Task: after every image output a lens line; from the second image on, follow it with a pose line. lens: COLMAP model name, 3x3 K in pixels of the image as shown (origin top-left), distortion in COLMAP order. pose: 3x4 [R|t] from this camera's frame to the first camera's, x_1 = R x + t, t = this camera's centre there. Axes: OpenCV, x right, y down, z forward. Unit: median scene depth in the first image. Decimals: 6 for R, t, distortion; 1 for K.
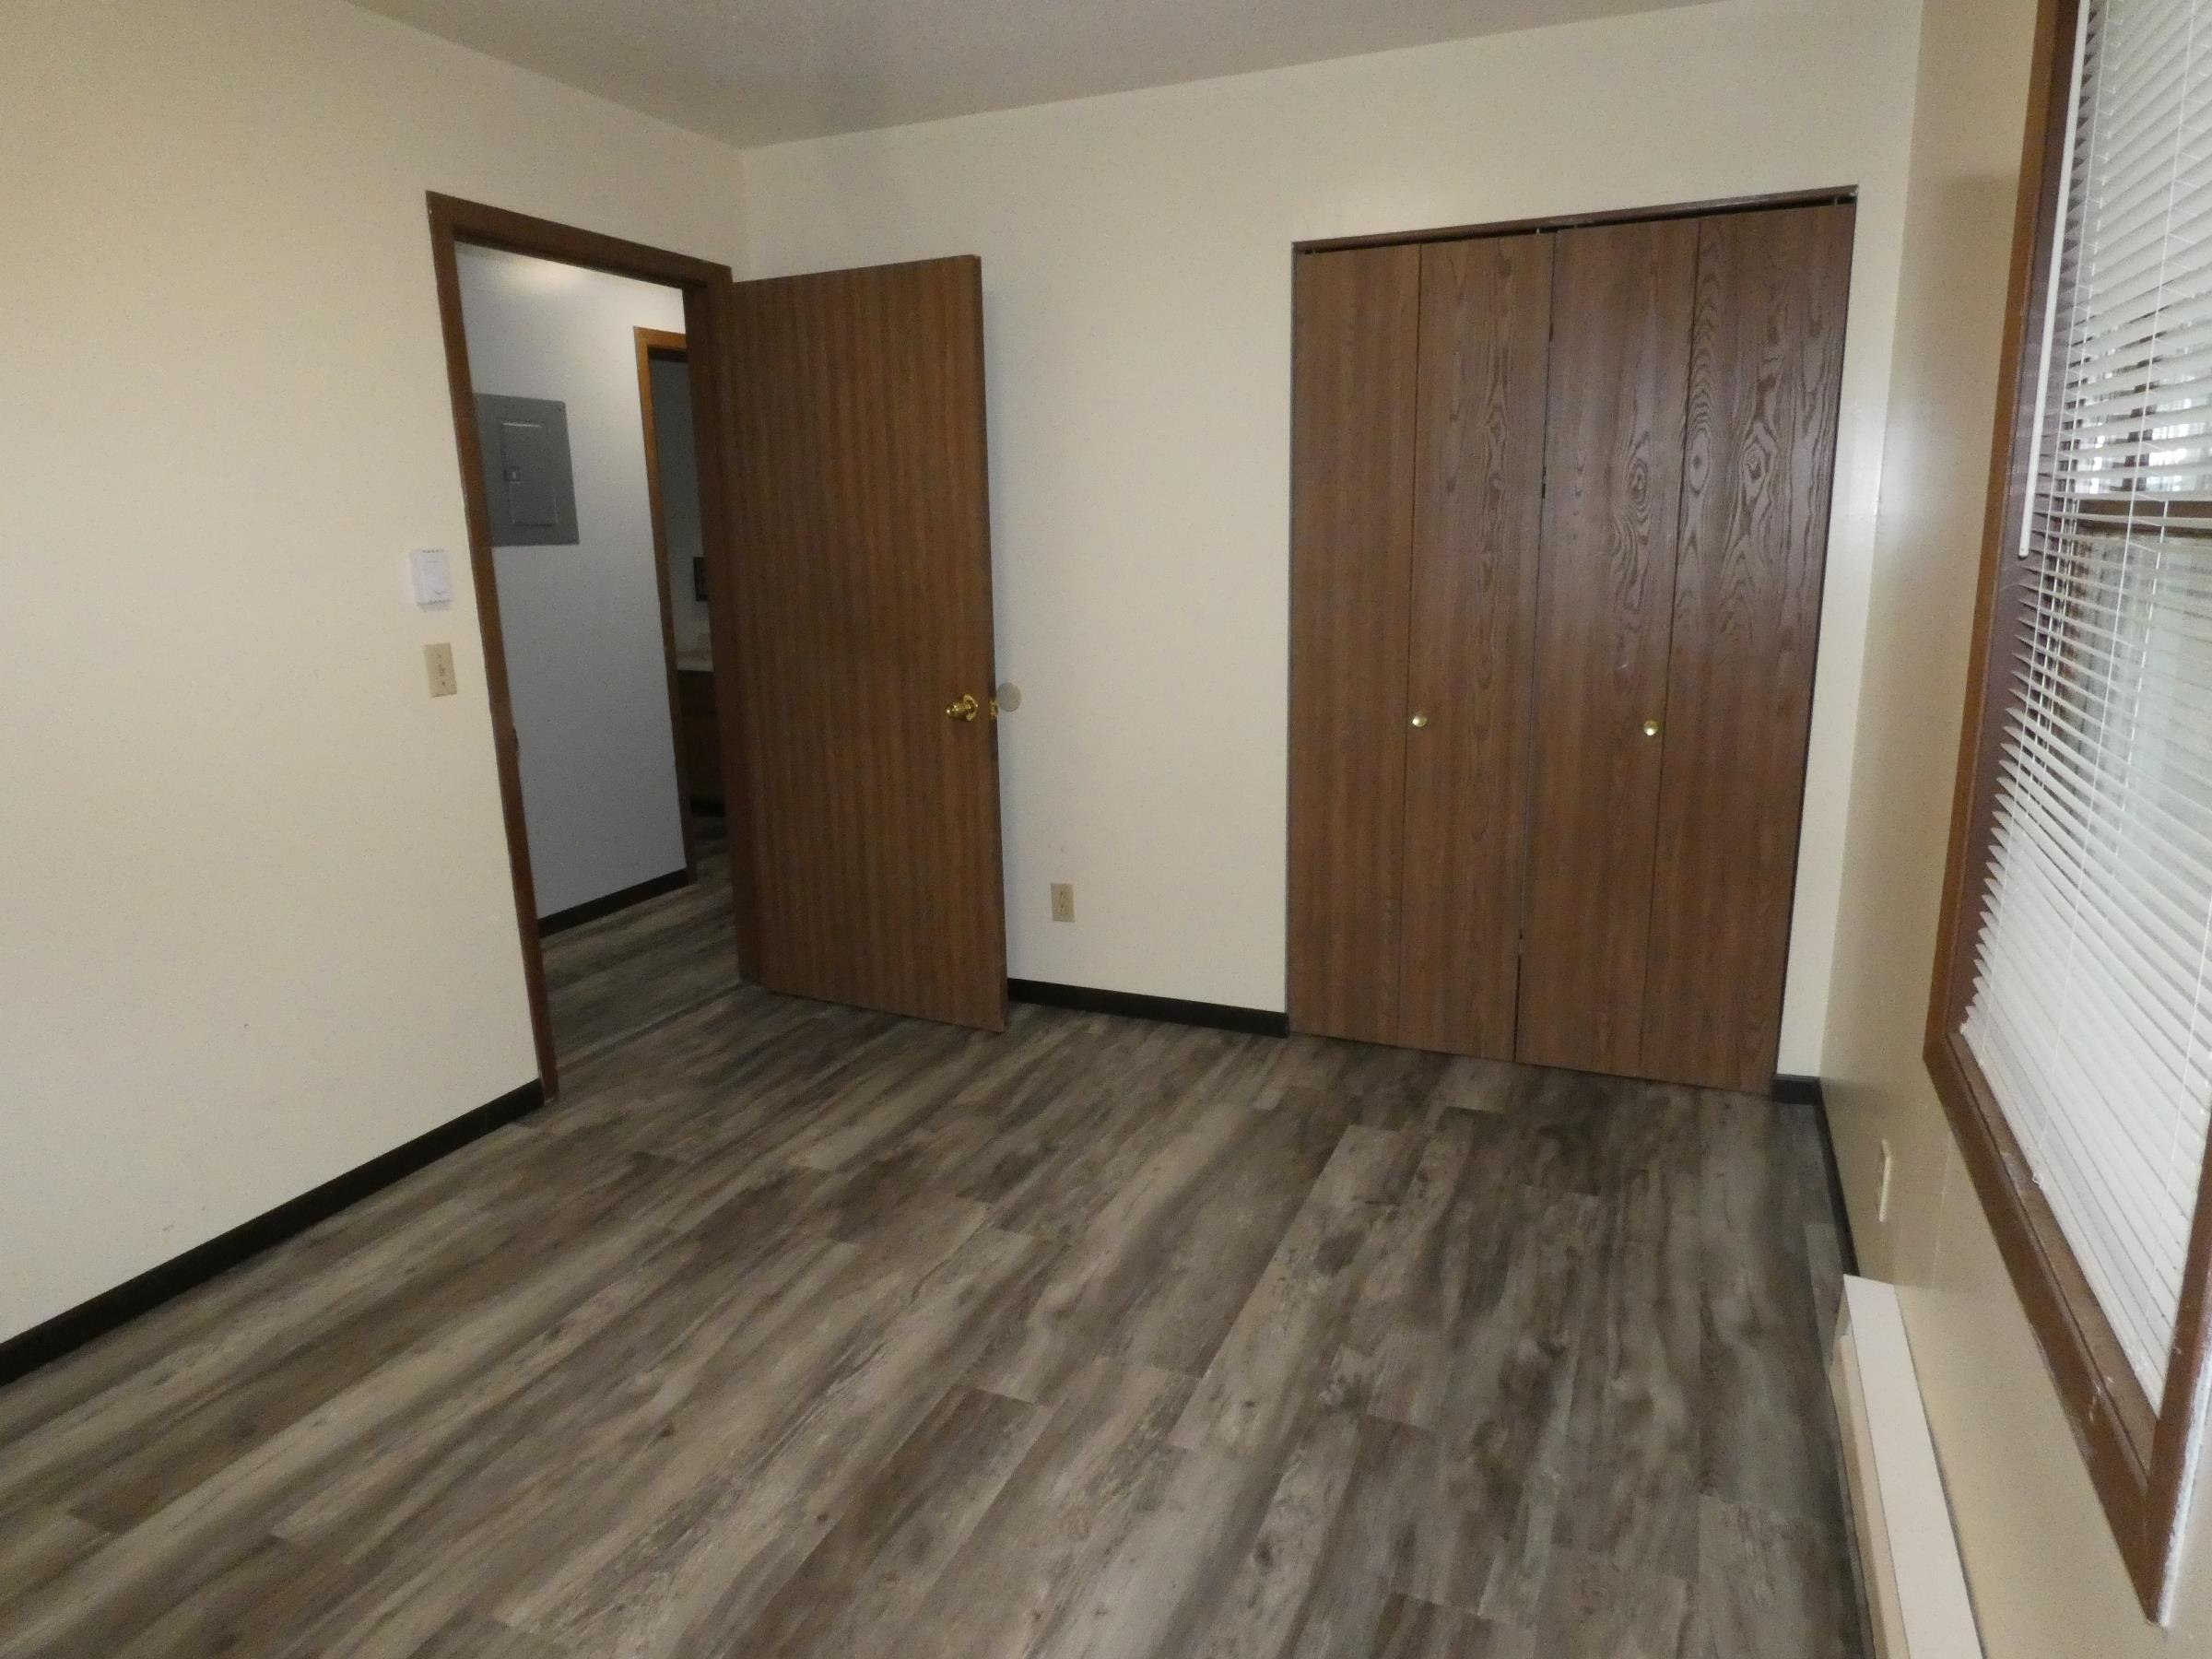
lens RADIAL K [[1350.5, 0, 1098.5], [0, 1350.5, 827.6], [0, 0, 1]] dist [0.049796, 0.001732]
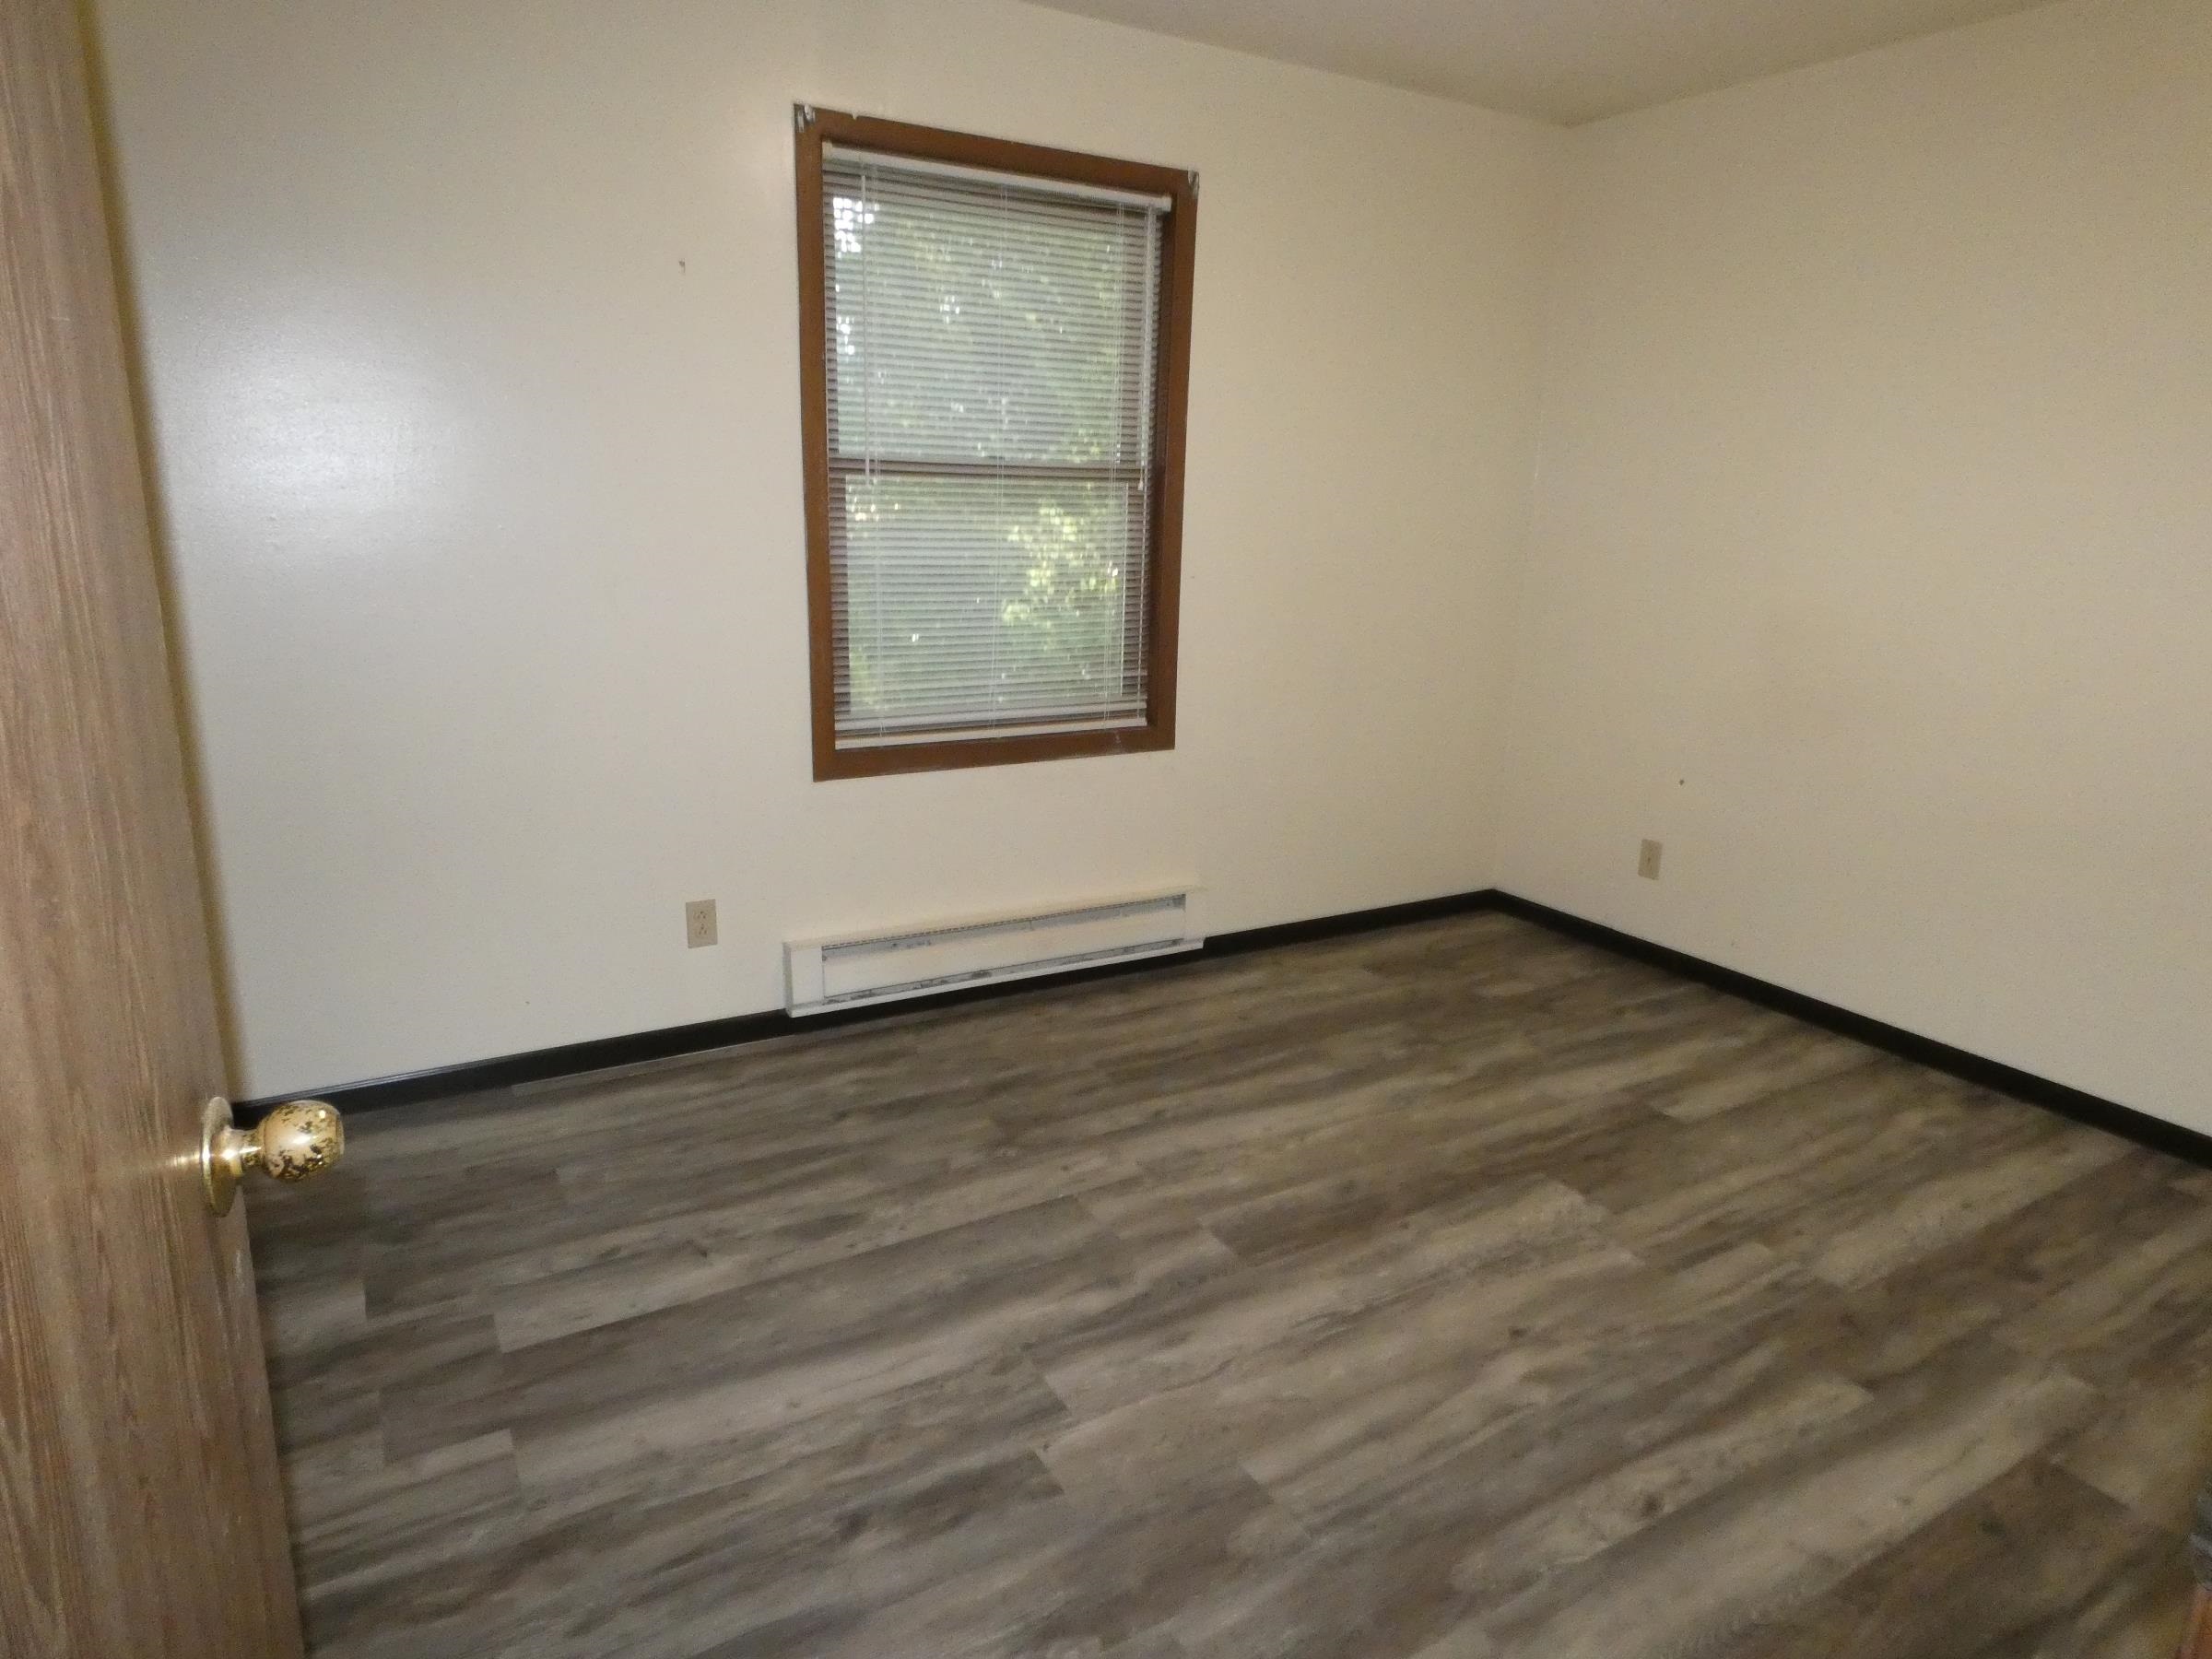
lens RADIAL K [[1303.3, 0, 1098.6], [0, 1303.3, 836.6], [0, 0, 1]] dist [0.000508, 0.002096]
pose [[-0.802701, -0.145130, 0.578453, -0.531540], [0.133790, 0.901395, 0.411810, -0.326657], [-0.581180, 0.407952, -0.704134, 1.587251]]
